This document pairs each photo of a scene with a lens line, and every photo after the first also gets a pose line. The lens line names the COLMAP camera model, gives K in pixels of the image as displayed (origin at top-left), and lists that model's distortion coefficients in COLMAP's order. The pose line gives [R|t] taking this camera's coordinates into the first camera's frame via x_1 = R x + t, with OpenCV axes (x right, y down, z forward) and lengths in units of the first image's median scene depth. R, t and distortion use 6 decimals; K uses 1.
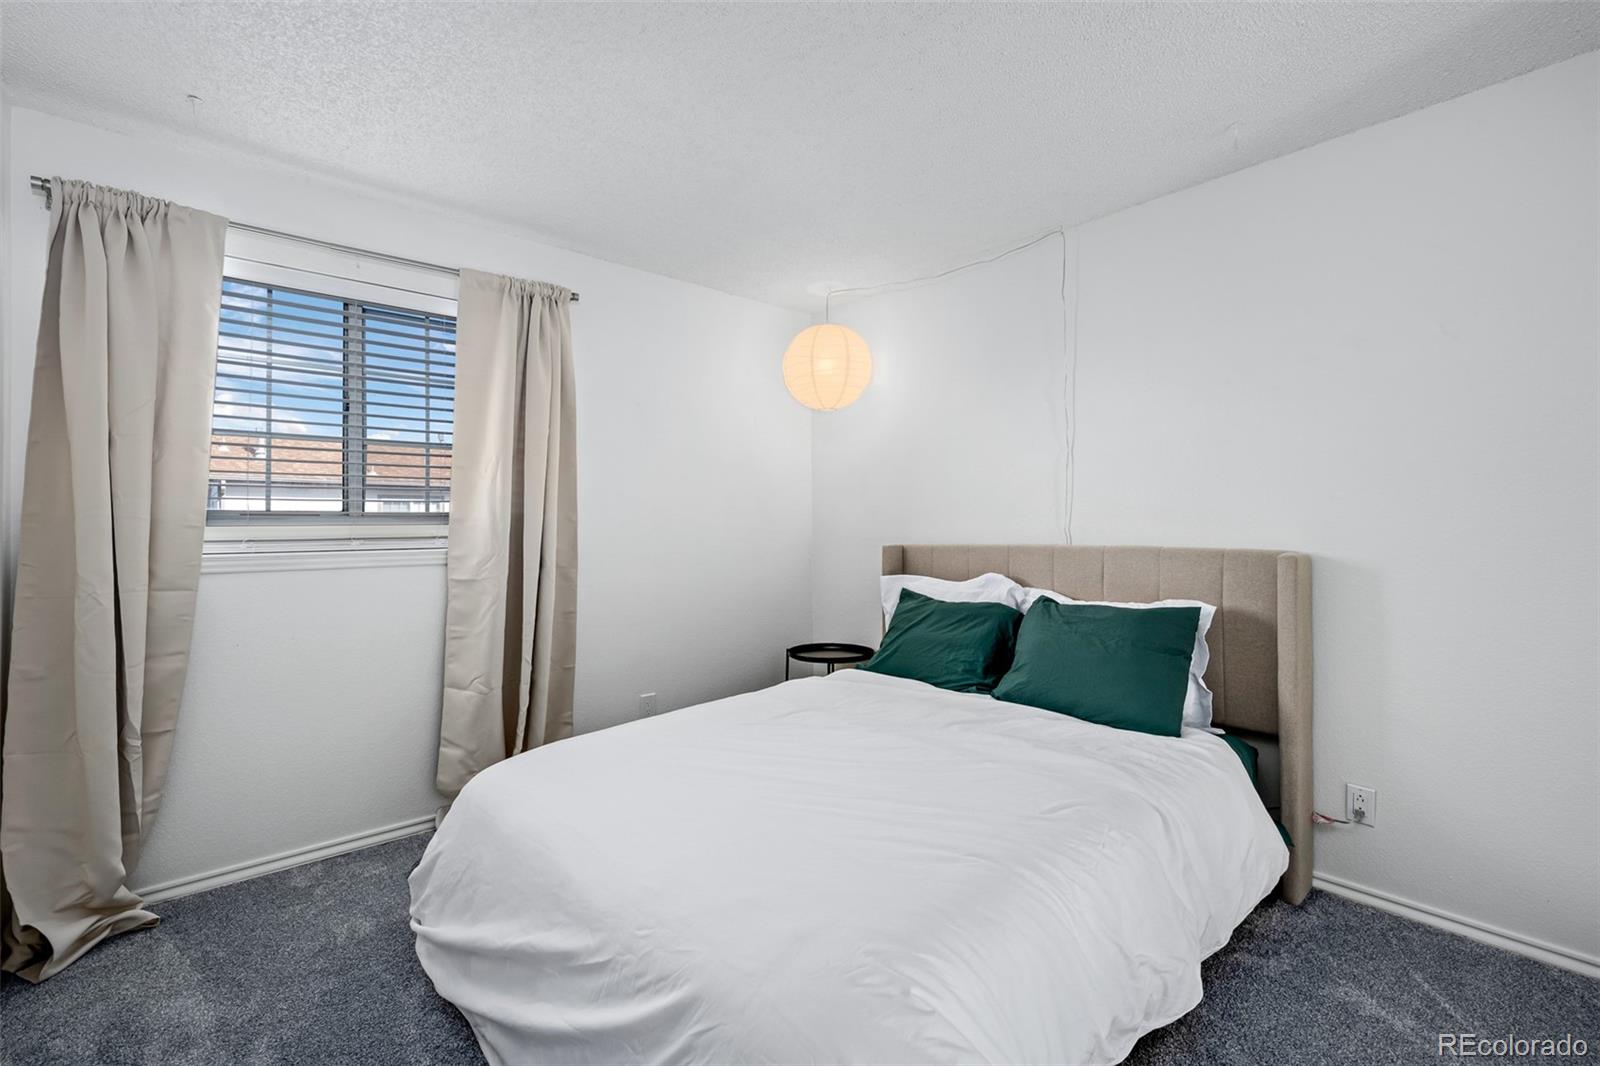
lens RADIAL K [[679.5, 0, 792.5], [0, 679.5, 523.5], [0, 0, 1]] dist [-0.011891, 0.000062]
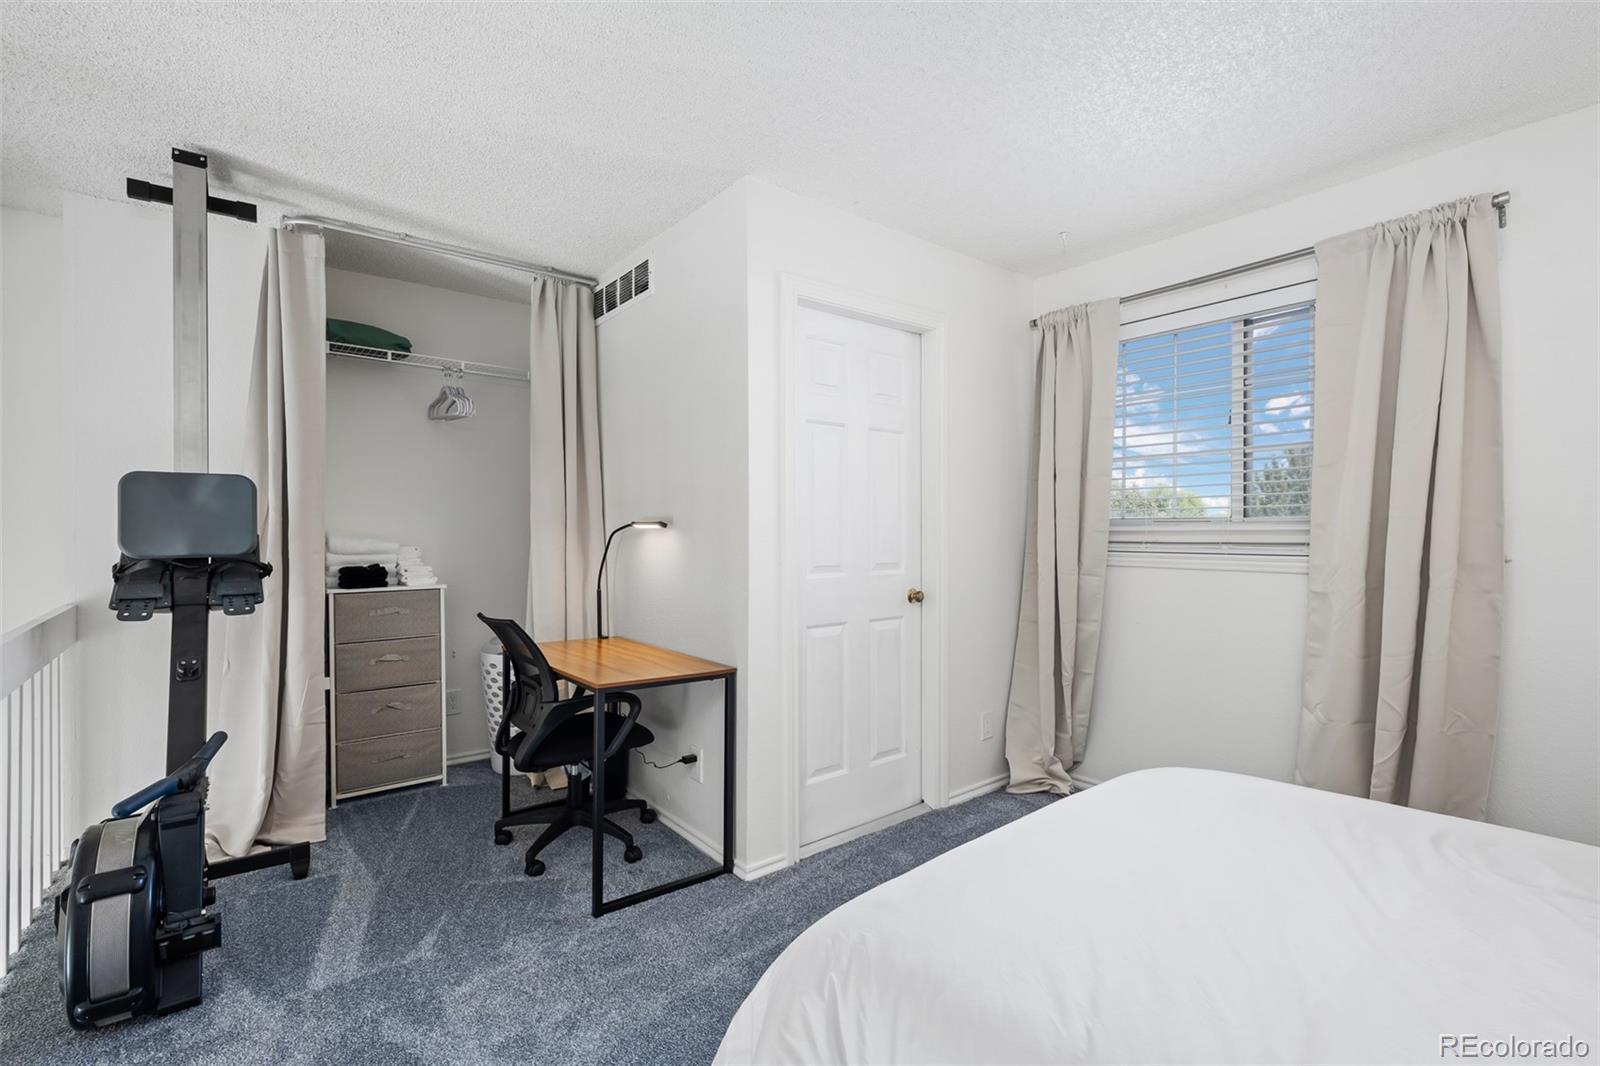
lens RADIAL K [[668.0, 0, 793.9], [0, 668.0, 532.0], [0, 0, 1]] dist [-0.000135, -0.000145]
pose [[-0.021356, 0.004713, -0.999761, 0.502181], [-0.000471, 0.999989, 0.004725, 0.000600], [0.999772, 0.000572, -0.021354, 0.400588]]
